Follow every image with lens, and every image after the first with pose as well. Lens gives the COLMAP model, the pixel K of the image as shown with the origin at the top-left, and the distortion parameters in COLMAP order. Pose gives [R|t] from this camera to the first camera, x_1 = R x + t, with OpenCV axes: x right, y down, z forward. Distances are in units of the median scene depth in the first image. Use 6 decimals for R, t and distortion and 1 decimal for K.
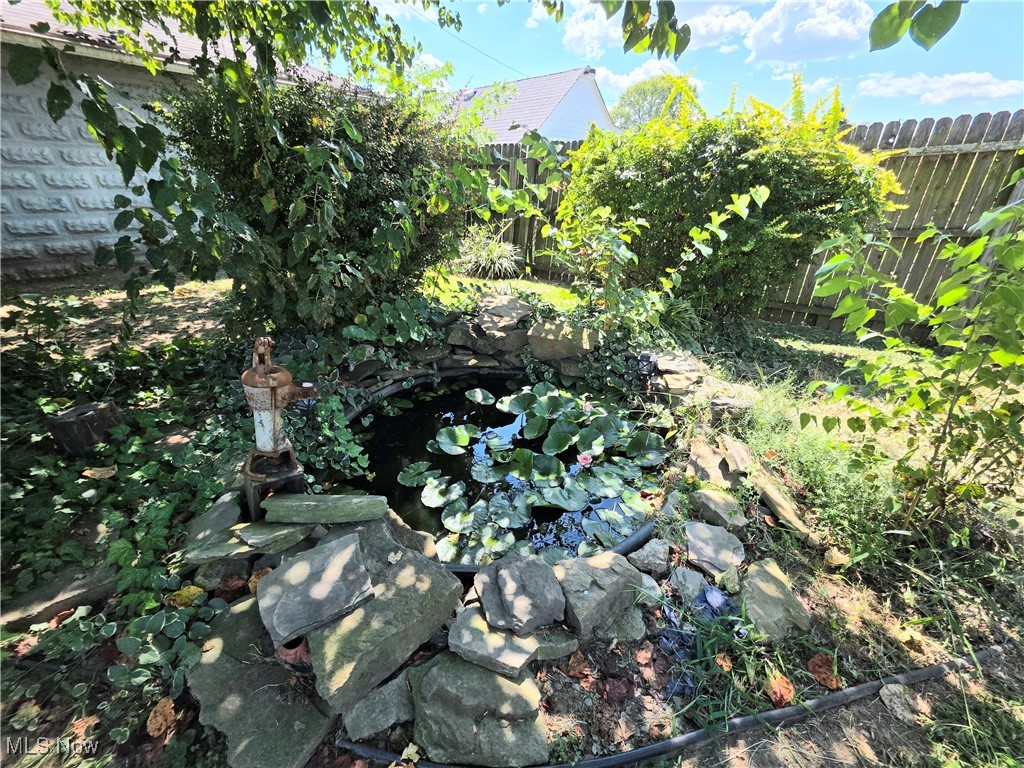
lens RADIAL K [[412.0, 0, 515.6], [0, 412.0, 386.4], [0, 0, 1]] dist [0.003300, -0.000745]
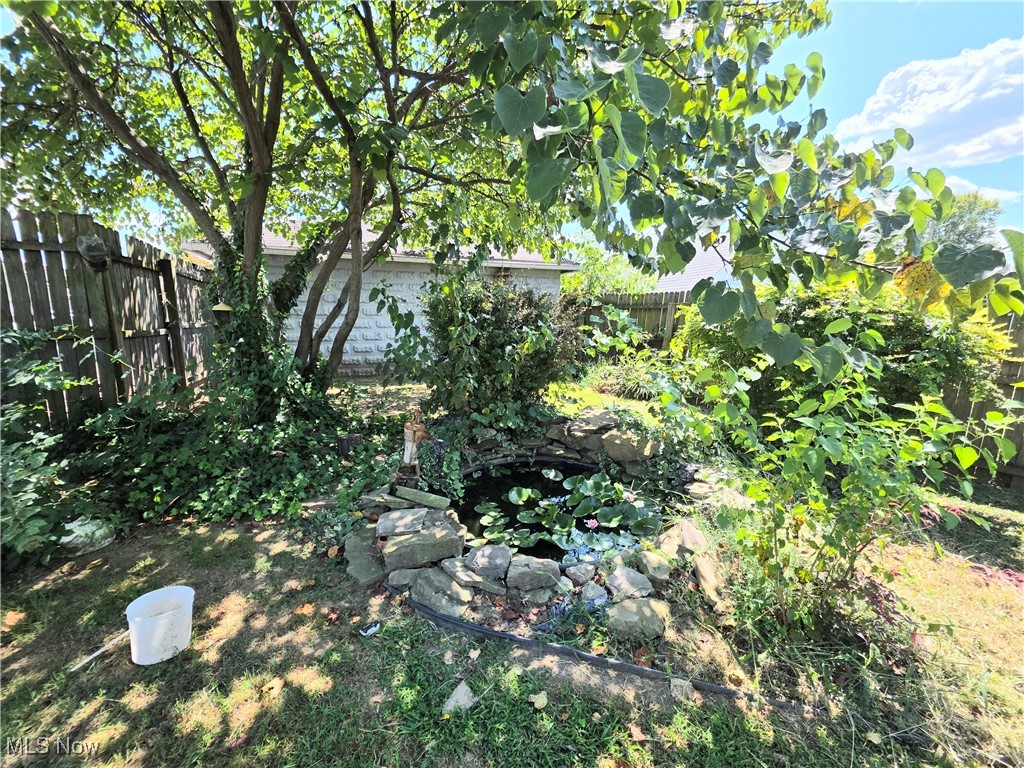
lens RADIAL K [[412.0, 0, 511.6], [0, 412.0, 382.0], [0, 0, 1]] dist [0.003300, -0.000745]
pose [[0.879232, 0.069384, -0.471314, 0.528818], [-0.201417, 0.950703, -0.235785, 0.103212], [0.431720, 0.302241, 0.849864, -0.420547]]
